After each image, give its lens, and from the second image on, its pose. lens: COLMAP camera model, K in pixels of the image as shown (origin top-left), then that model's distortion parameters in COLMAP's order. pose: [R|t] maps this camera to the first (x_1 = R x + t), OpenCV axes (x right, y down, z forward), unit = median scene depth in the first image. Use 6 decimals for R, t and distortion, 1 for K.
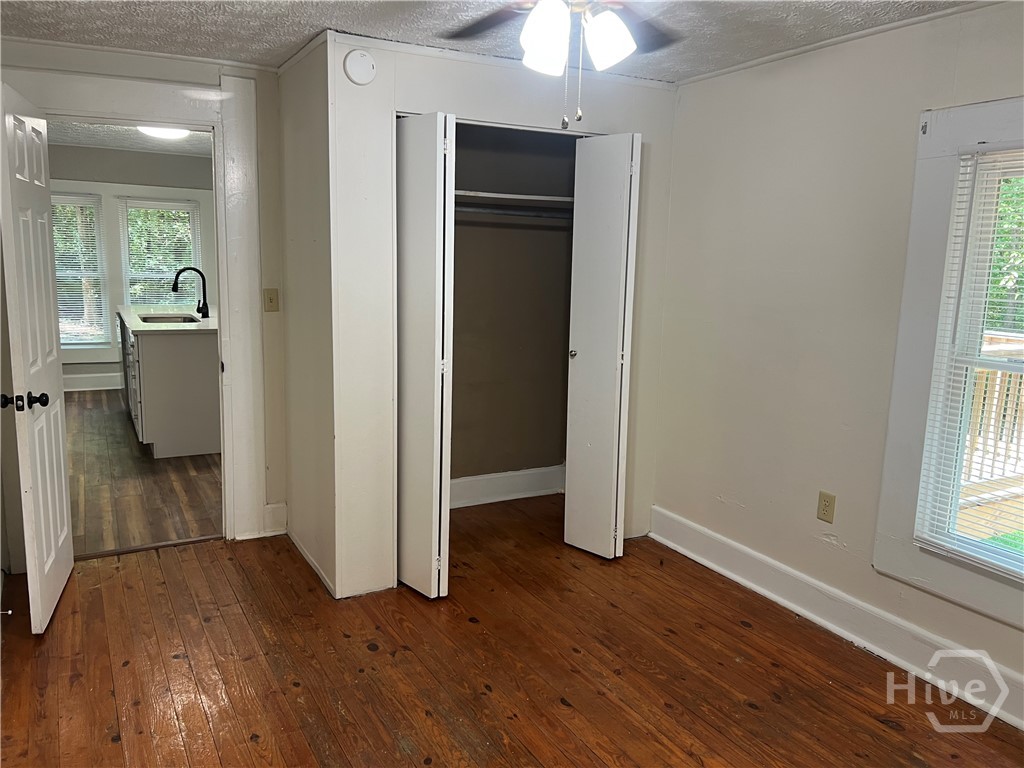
lens RADIAL K [[766.1, 0, 510.2], [0, 766.1, 383.4], [0, 0, 1]] dist [0.053070, -0.052184]
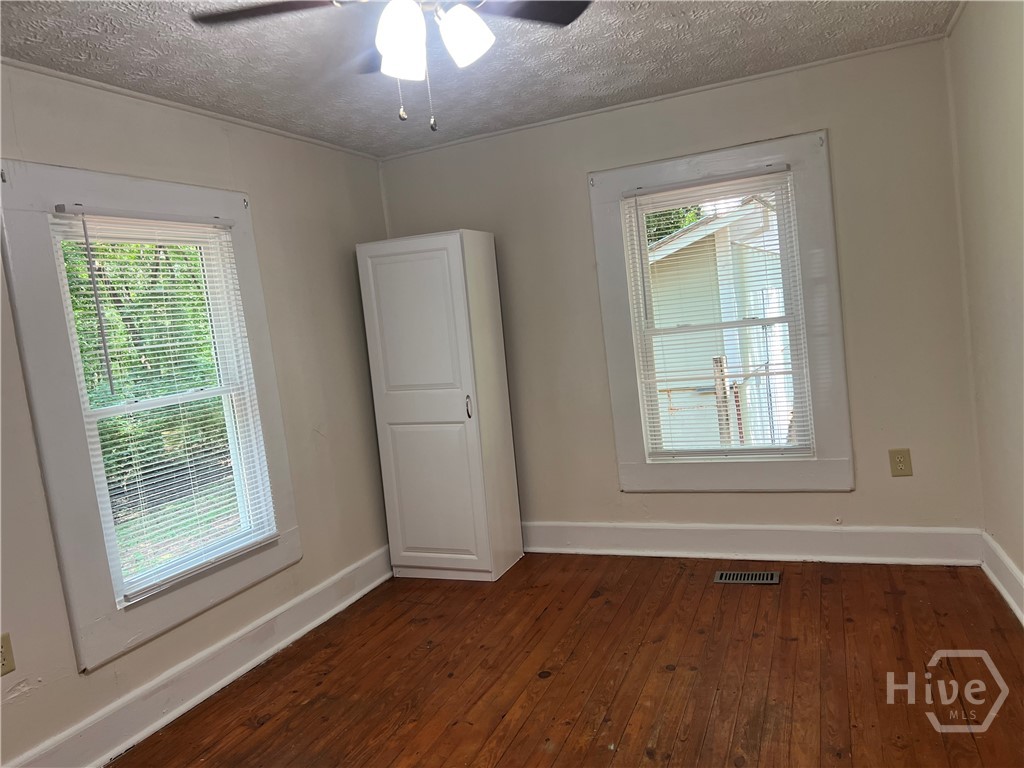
lens RADIAL K [[766.1, 0, 510.3], [0, 766.1, 382.4], [0, 0, 1]] dist [0.053070, -0.052184]
pose [[-0.605358, -0.039615, 0.794967, -0.578695], [0.220889, 0.951169, 0.215603, -0.178595], [-0.764689, 0.306117, -0.567048, 1.199830]]
